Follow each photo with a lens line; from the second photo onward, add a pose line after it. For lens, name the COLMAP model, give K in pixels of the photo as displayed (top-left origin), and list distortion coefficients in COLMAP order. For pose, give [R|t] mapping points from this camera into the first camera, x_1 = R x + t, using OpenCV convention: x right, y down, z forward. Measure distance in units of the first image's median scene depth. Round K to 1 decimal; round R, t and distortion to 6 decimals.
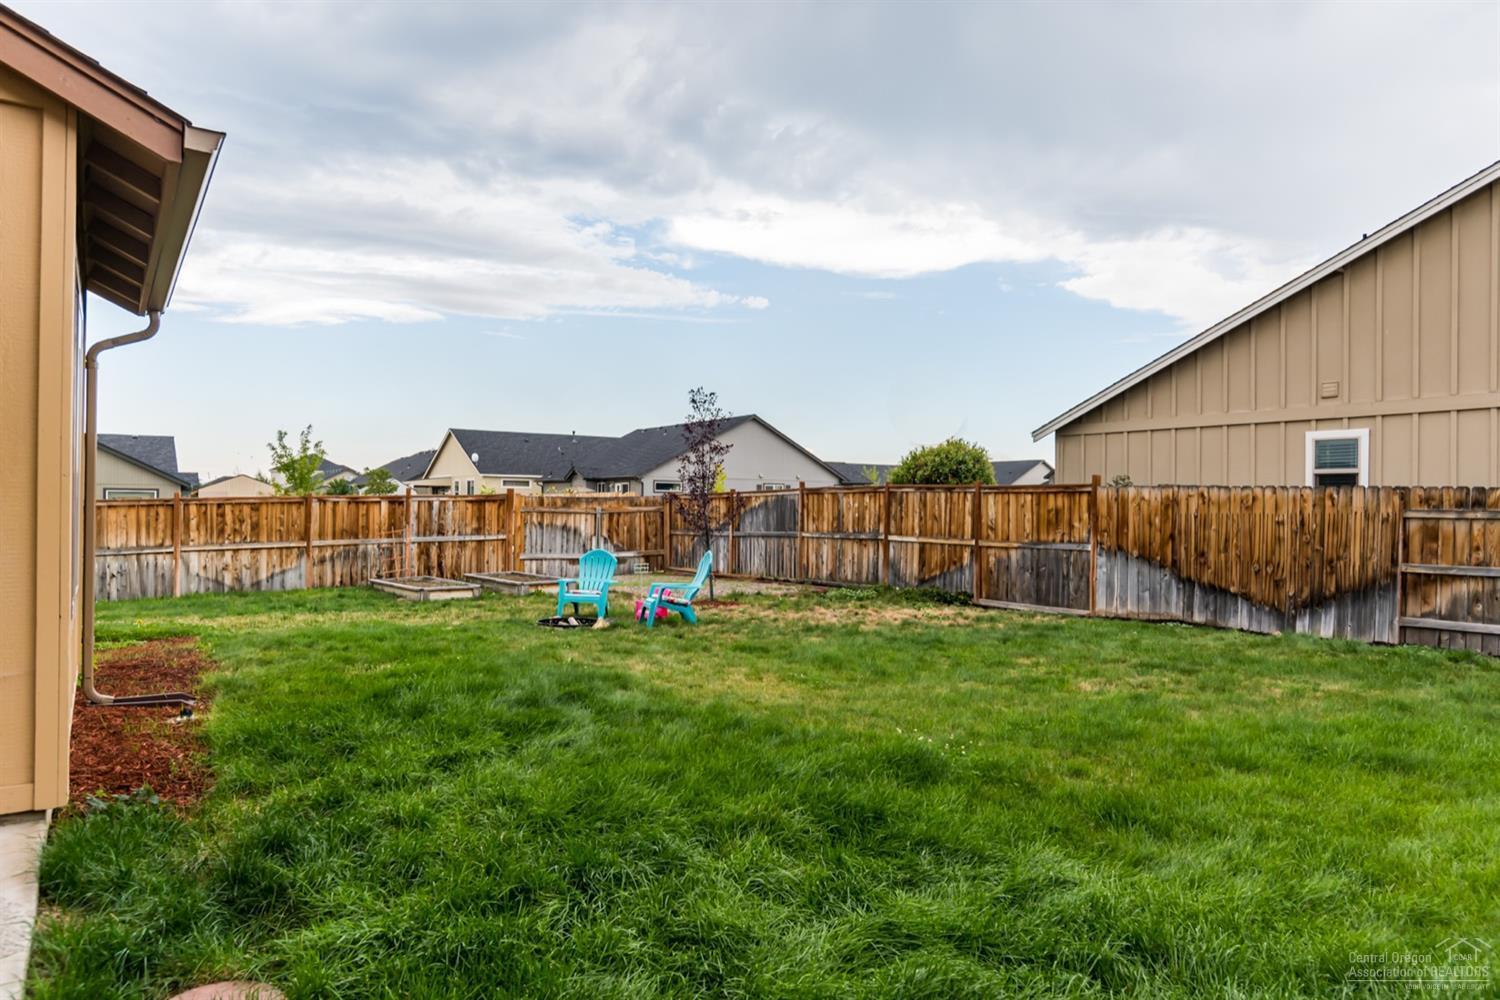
lens RADIAL K [[940.1, 0, 744.4], [0, 940.1, 502.1], [0, 0, 1]] dist [-0.010237, 0.000328]
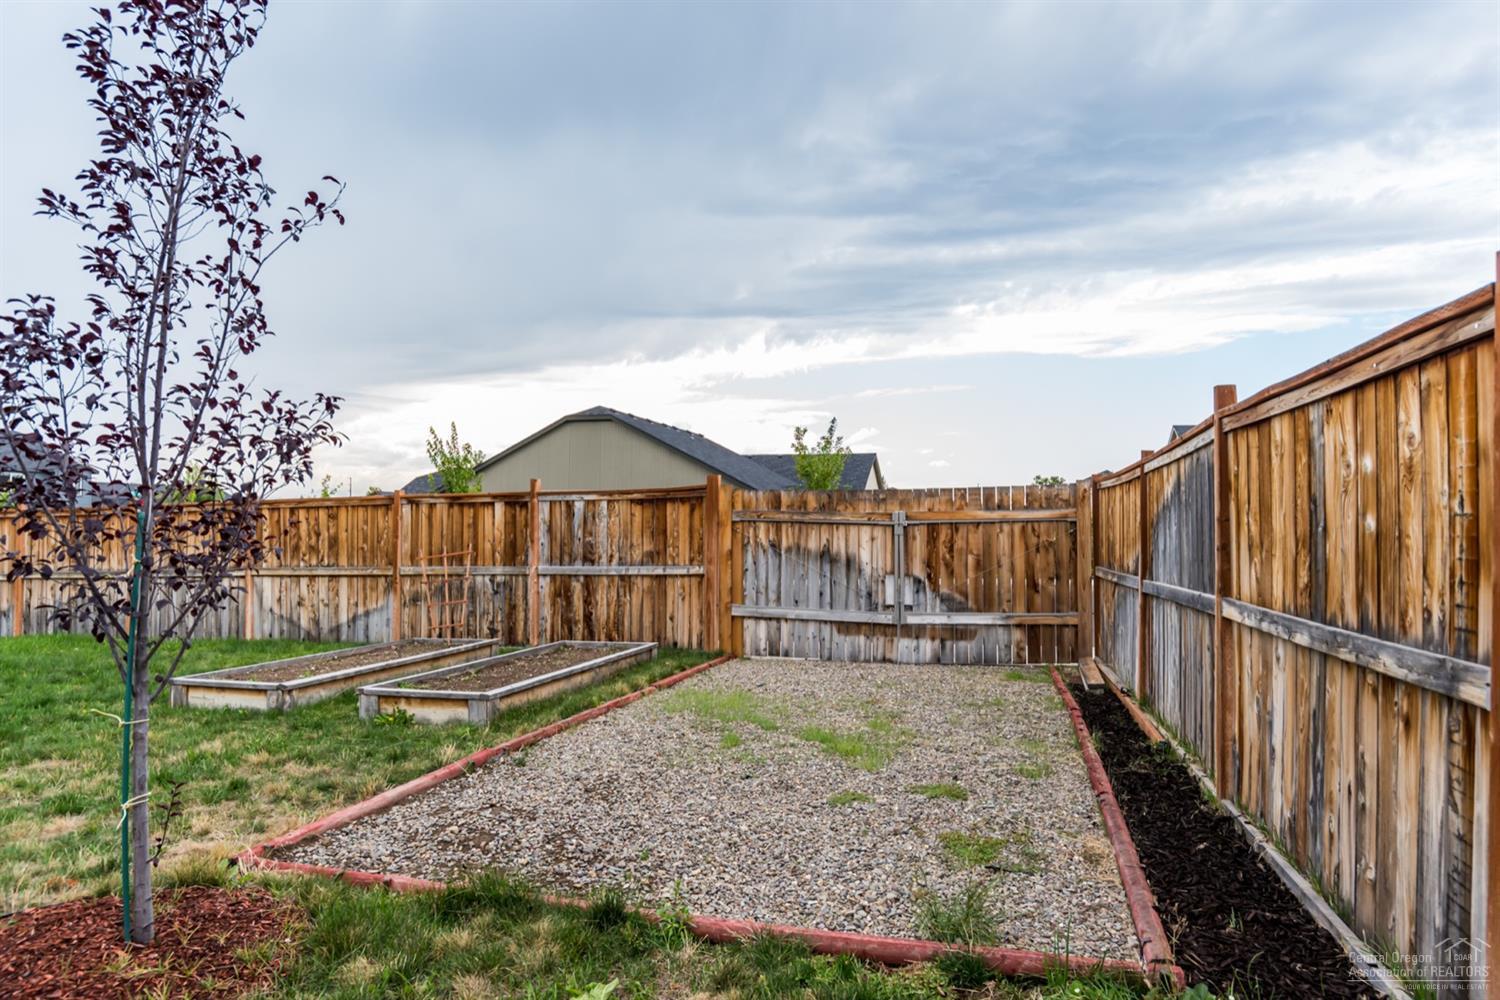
lens RADIAL K [[940.1, 0, 775.6], [0, 940.1, 524.5], [0, 0, 1]] dist [-0.010237, 0.000328]
pose [[0.651698, -0.002208, -0.758476, 0.164056], [0.001658, 0.999998, -0.001486, 0.013638], [0.758477, -0.000289, 0.651700, 0.728441]]
